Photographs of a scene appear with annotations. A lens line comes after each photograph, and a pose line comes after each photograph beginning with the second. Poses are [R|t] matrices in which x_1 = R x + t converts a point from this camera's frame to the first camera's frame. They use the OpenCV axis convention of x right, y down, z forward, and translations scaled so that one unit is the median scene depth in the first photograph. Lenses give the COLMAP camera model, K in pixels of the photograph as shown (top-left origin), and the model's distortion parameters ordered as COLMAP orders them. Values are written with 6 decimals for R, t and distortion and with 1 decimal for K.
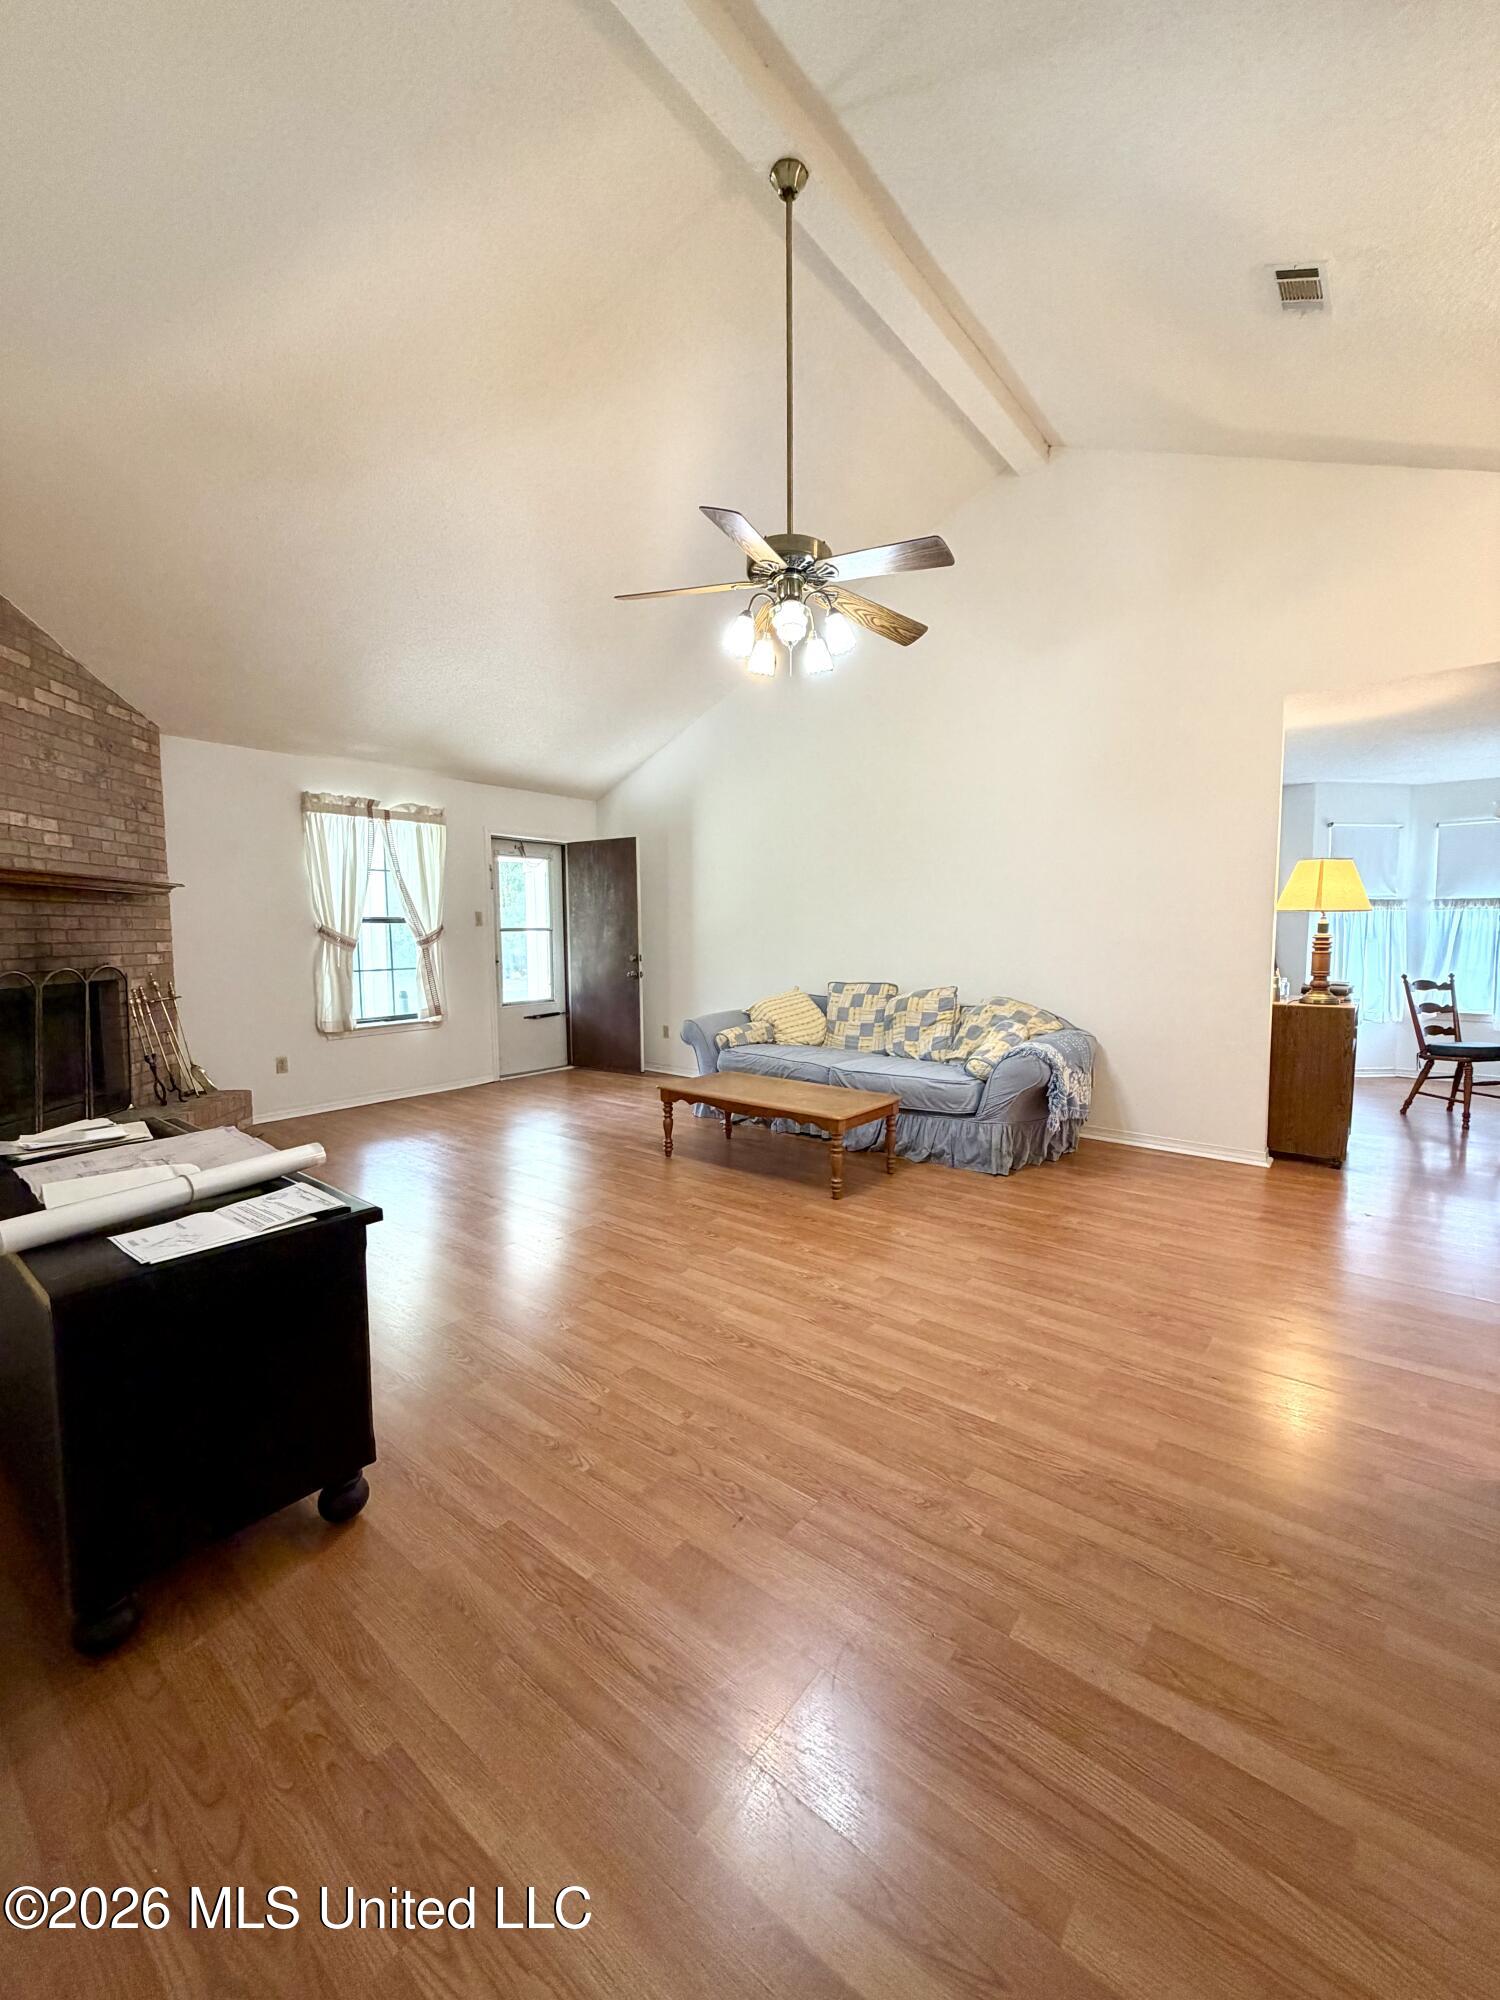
lens RADIAL K [[799.3, 0, 751.9], [0, 799.3, 989.3], [0, 0, 1]] dist [0.000200, 0.000092]
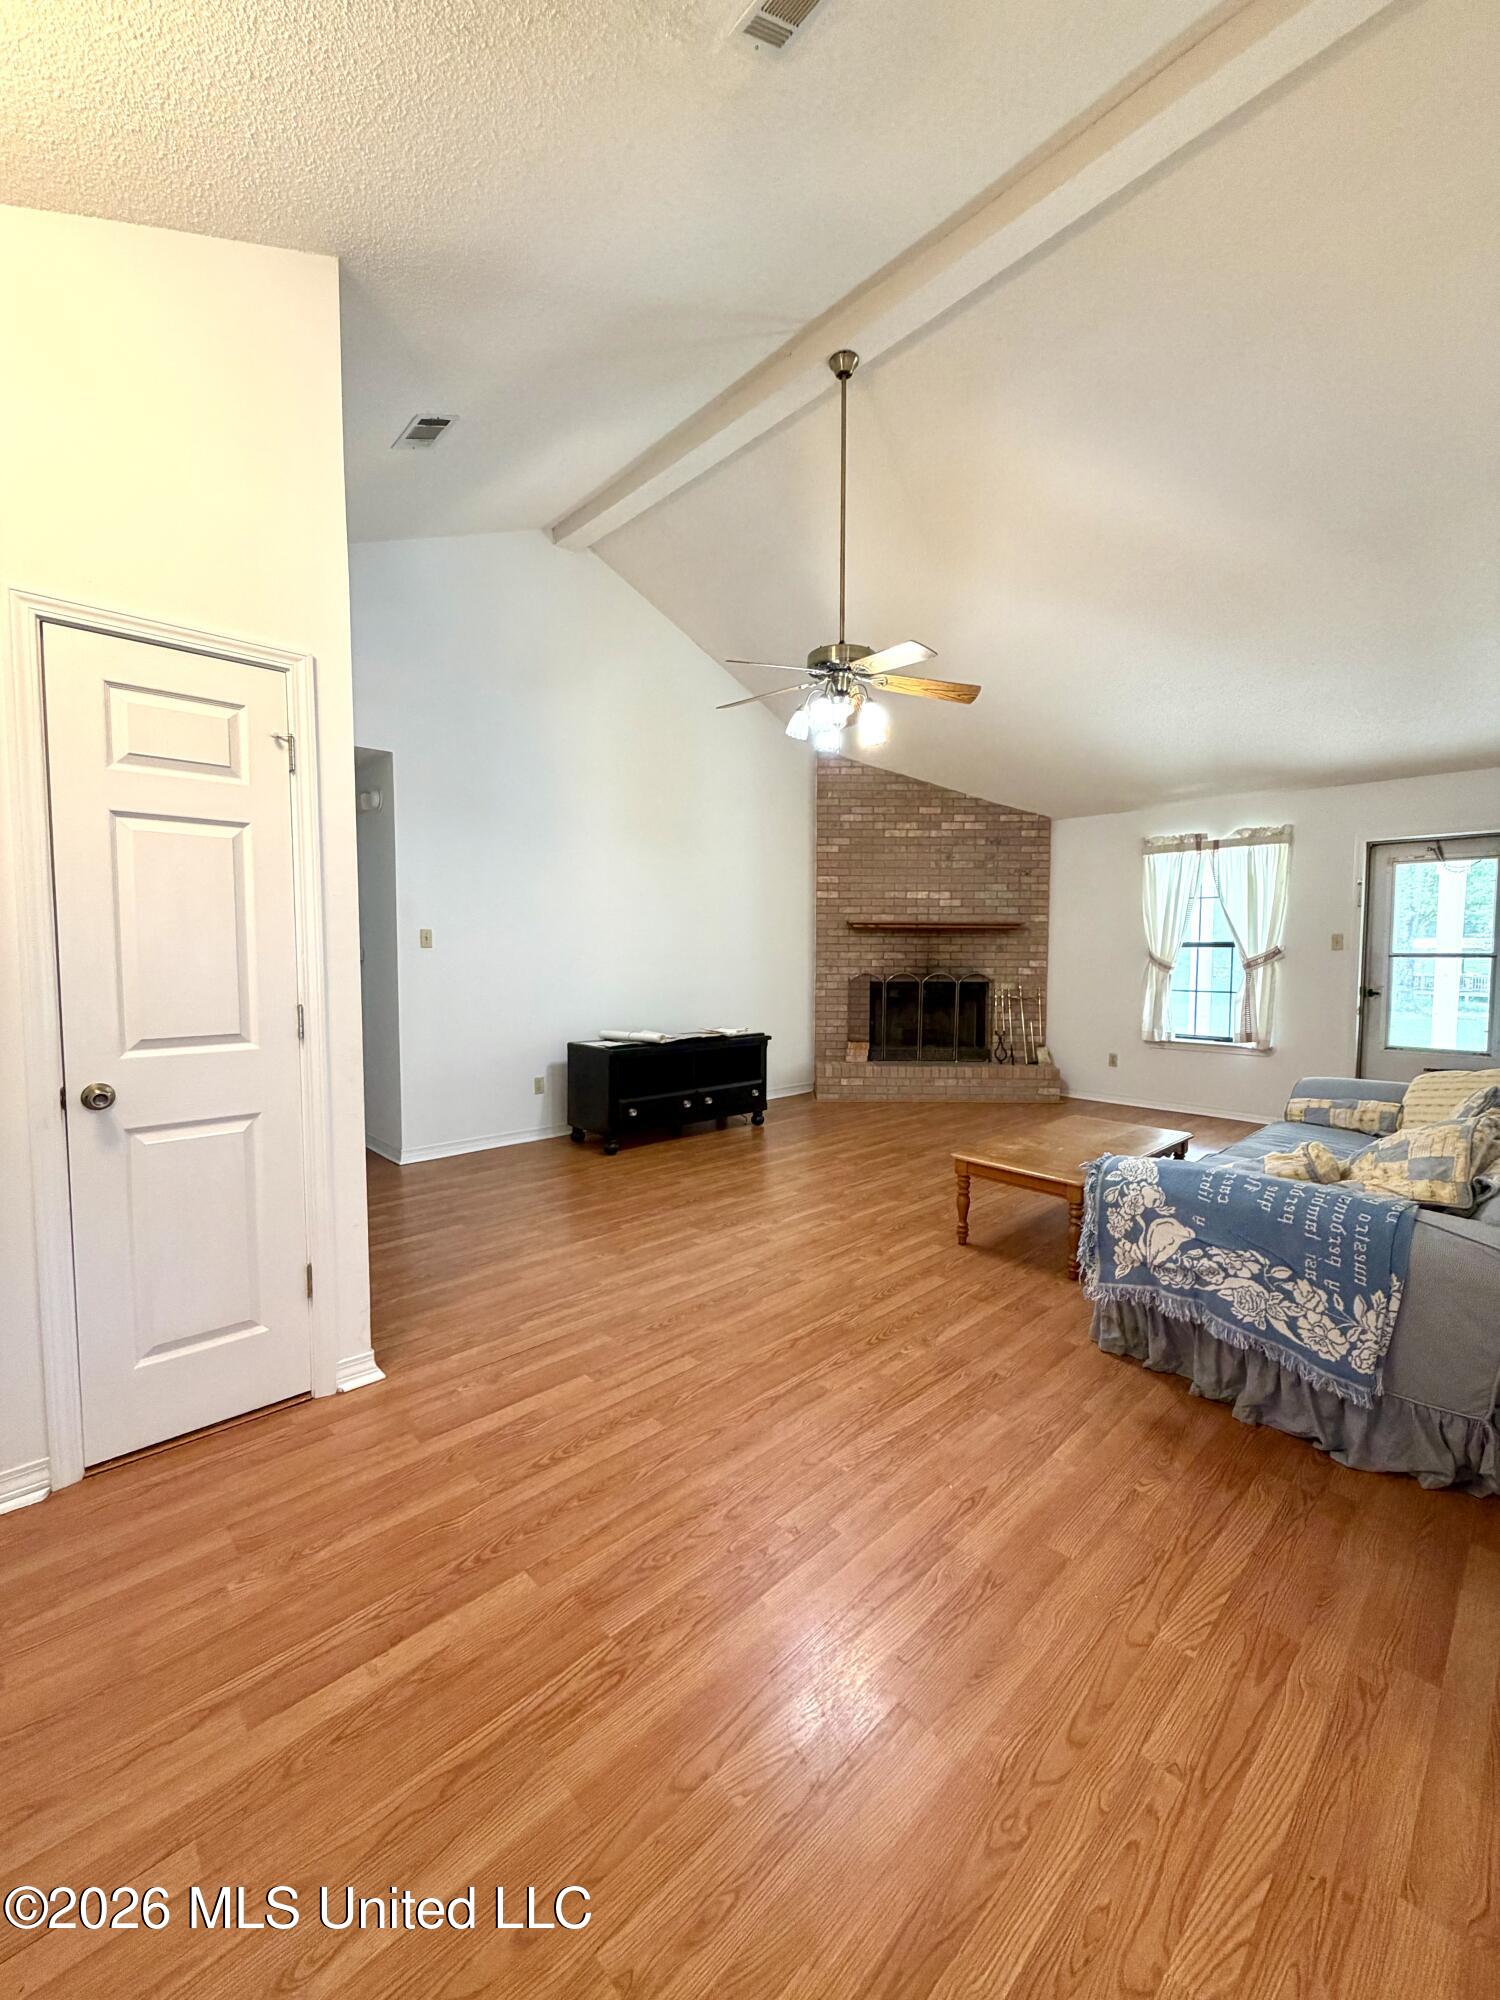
lens RADIAL K [[799.3, 0, 752.0], [0, 799.3, 999.1], [0, 0, 1]] dist [0.000200, 0.000092]
pose [[-0.139045, 0.065942, -0.988088, 0.944588], [-0.075968, 0.994130, 0.077035, -0.070802], [0.987368, 0.085775, -0.133219, 0.768576]]
